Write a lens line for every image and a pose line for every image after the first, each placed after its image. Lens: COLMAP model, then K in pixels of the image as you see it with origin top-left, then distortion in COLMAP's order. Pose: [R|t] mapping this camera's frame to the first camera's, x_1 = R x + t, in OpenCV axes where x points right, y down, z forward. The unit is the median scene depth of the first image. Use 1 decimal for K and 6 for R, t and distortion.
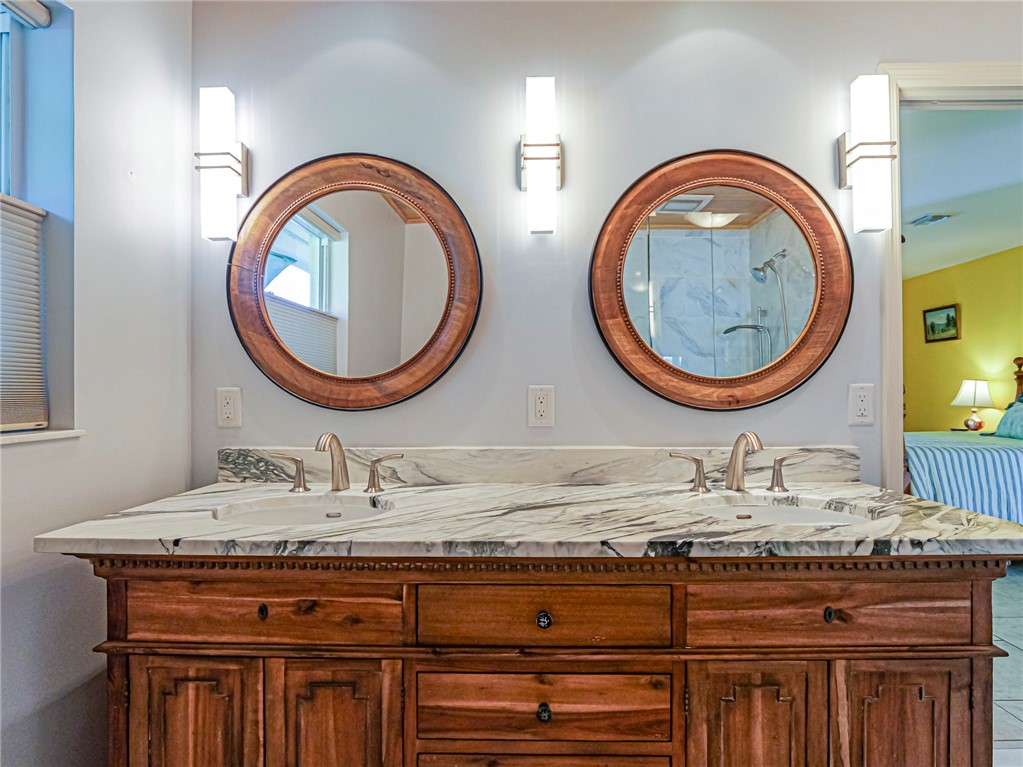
lens RADIAL K [[524.0, 0, 506.9], [0, 524.0, 389.4], [0, 0, 1]] dist [-0.018460, -0.000698]
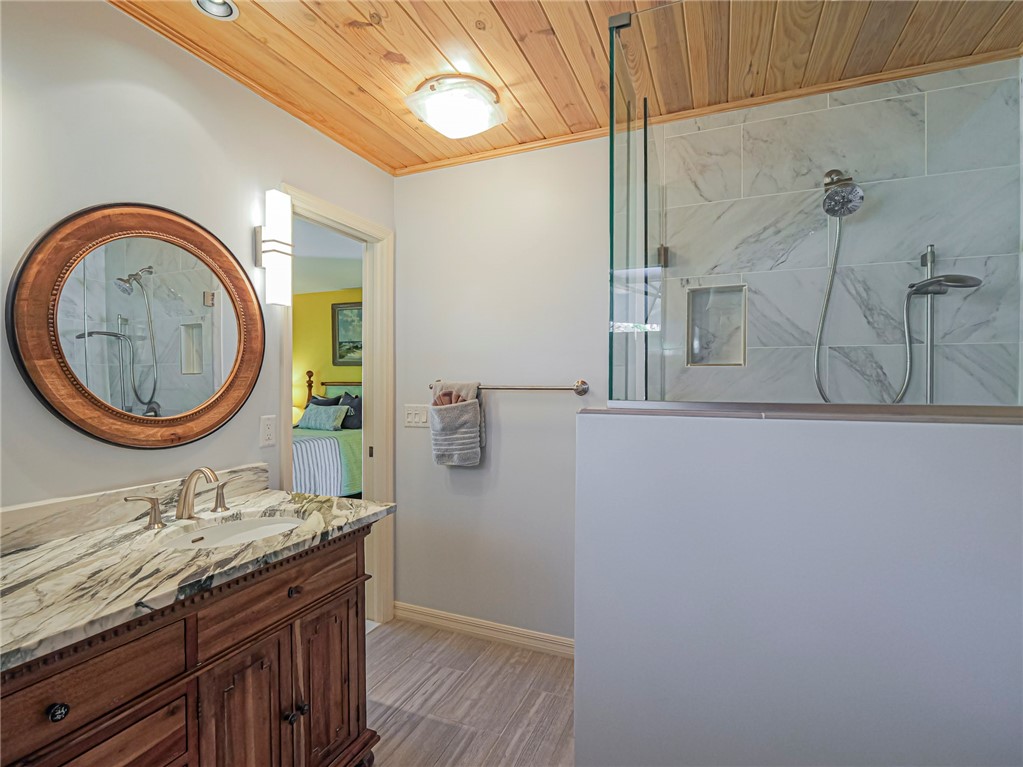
lens RADIAL K [[493.6, 0, 505.1], [0, 493.6, 382.5], [0, 0, 1]] dist [-0.020620, 0.000530]
pose [[0.371706, 0.004514, 0.928340, -0.404263], [-0.004161, 0.999986, -0.003197, -0.141821], [-0.928341, -0.002674, 0.371719, -0.063129]]
